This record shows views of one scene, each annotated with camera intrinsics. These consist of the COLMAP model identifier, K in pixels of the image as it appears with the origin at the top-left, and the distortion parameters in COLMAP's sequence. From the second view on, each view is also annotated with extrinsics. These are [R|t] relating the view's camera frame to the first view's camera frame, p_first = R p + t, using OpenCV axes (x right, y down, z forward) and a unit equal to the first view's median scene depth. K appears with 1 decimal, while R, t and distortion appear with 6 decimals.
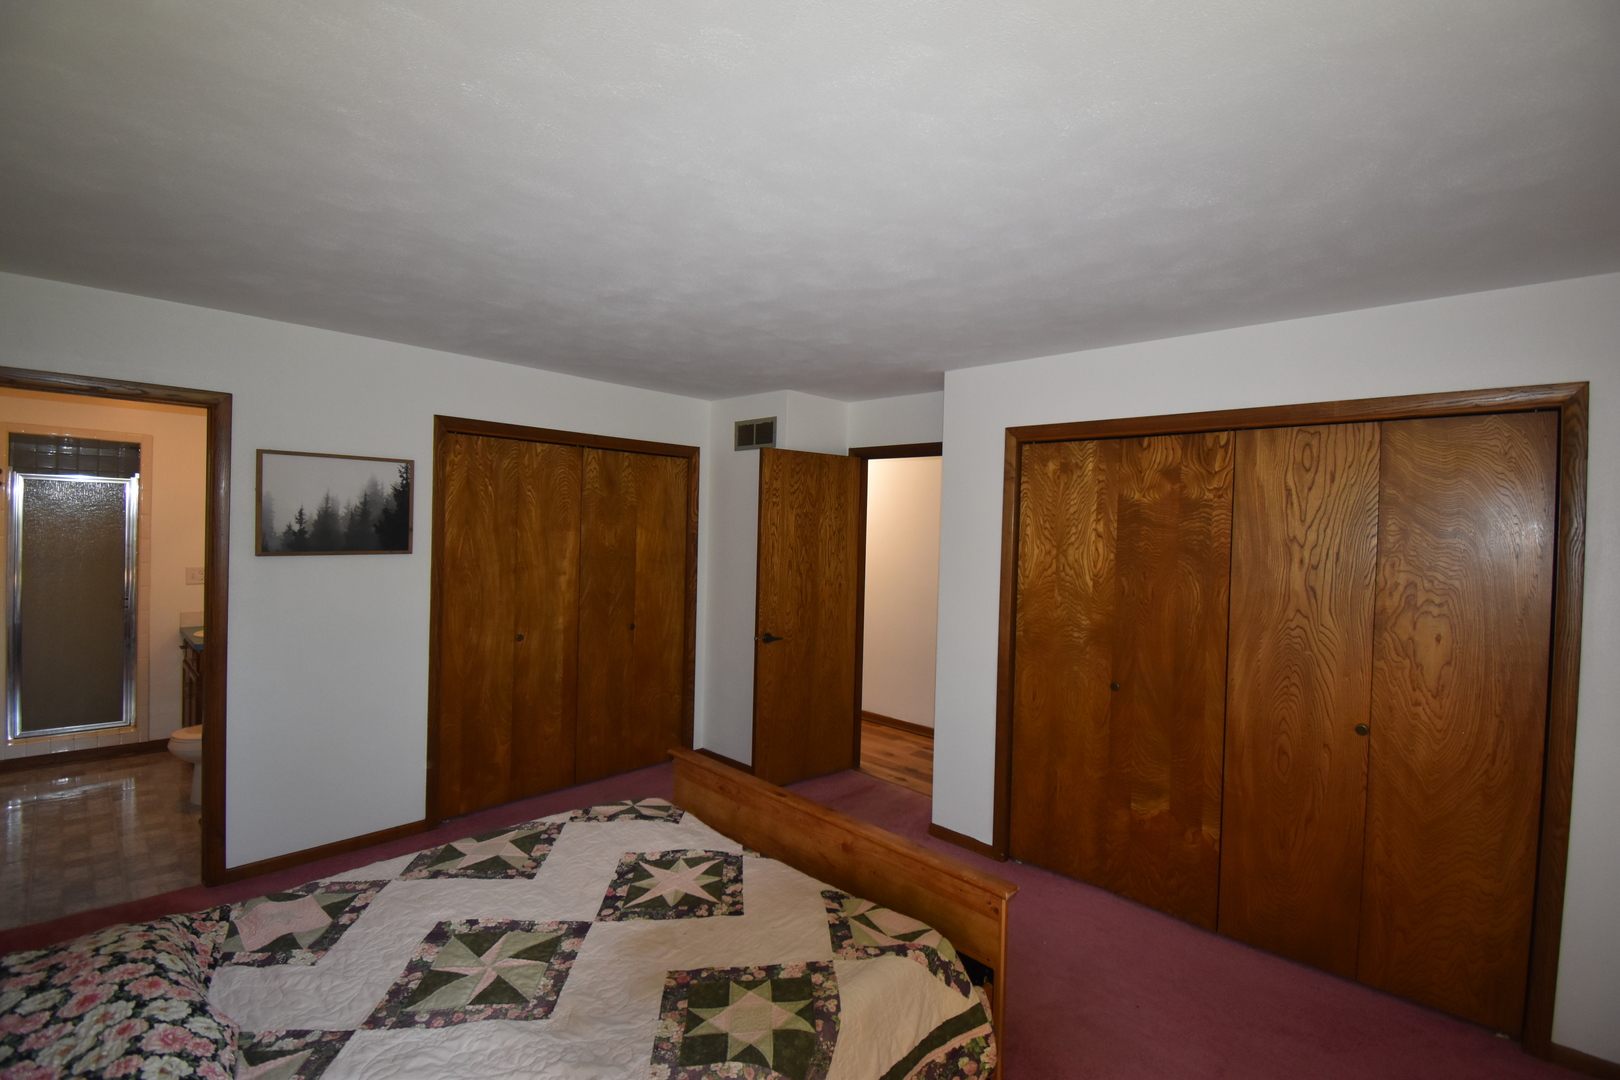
lens RADIAL K [[720.9, 0, 815.4], [0, 720.9, 532.1], [0, 0, 1]] dist [0.020114, -0.023806]
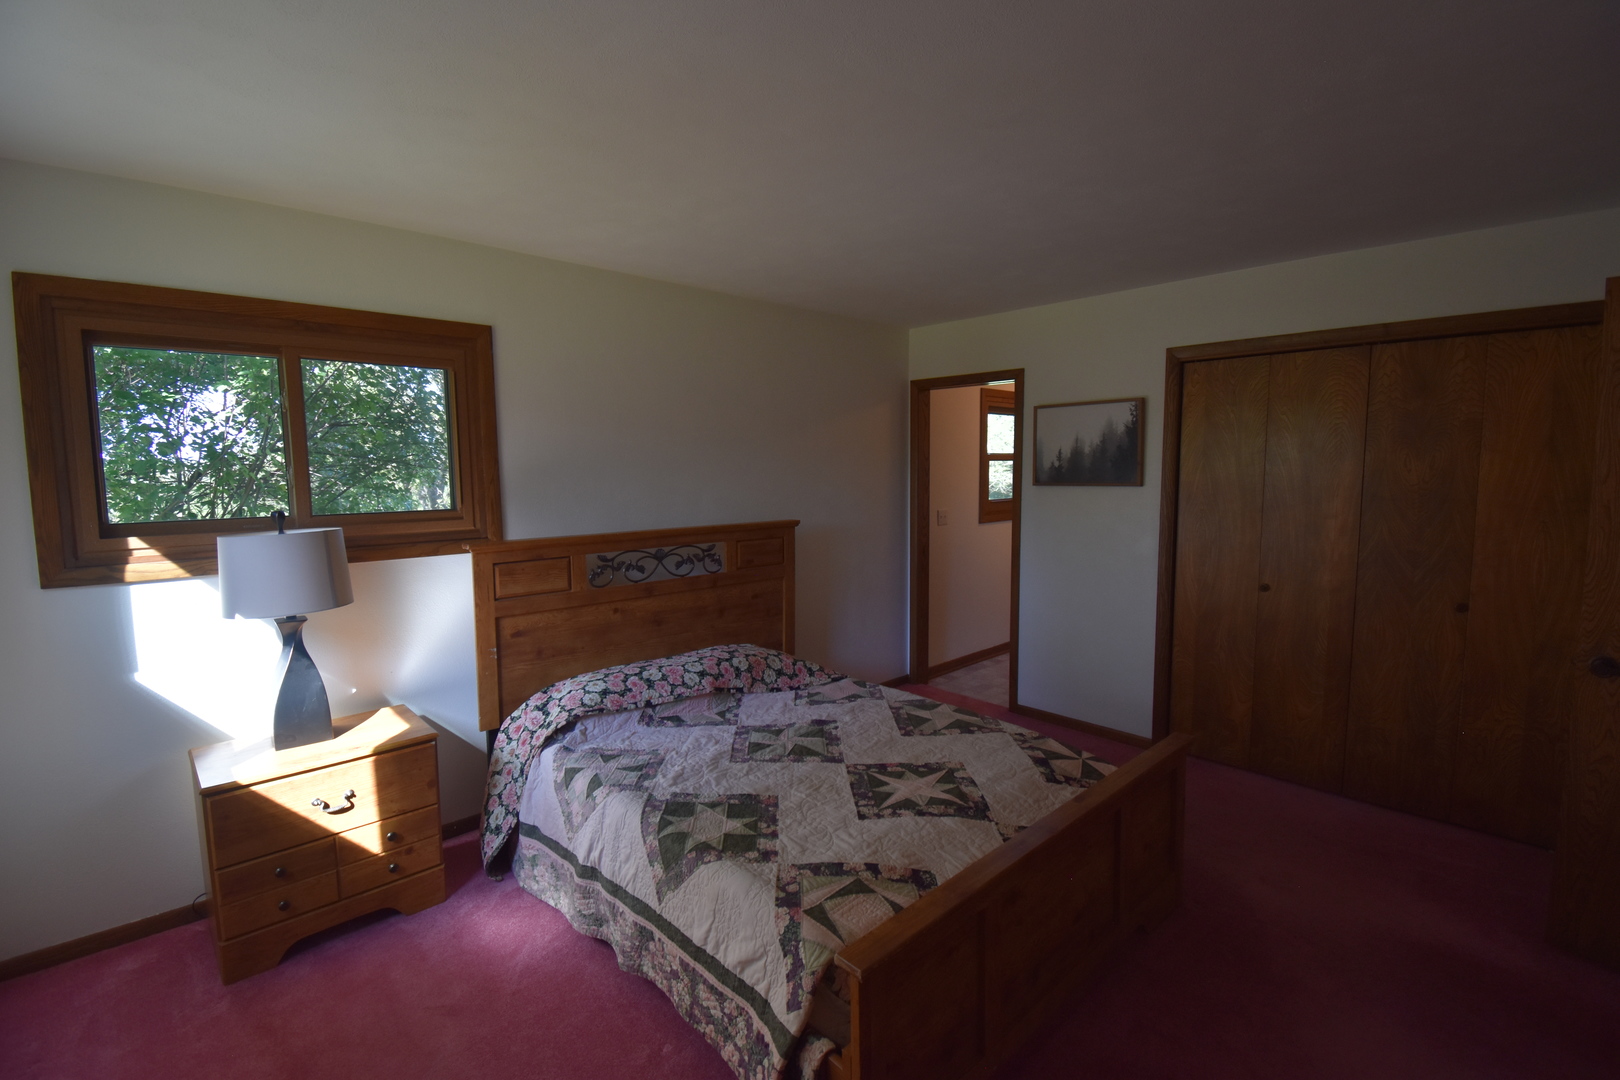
lens RADIAL K [[720.9, 0, 815.4], [0, 720.9, 532.1], [0, 0, 1]] dist [0.020114, -0.023806]
pose [[-0.058298, 0.064013, -0.996245, 0.809310], [-0.002152, 0.997932, 0.064247, 0.045296], [0.998297, 0.005889, -0.058039, 0.886673]]
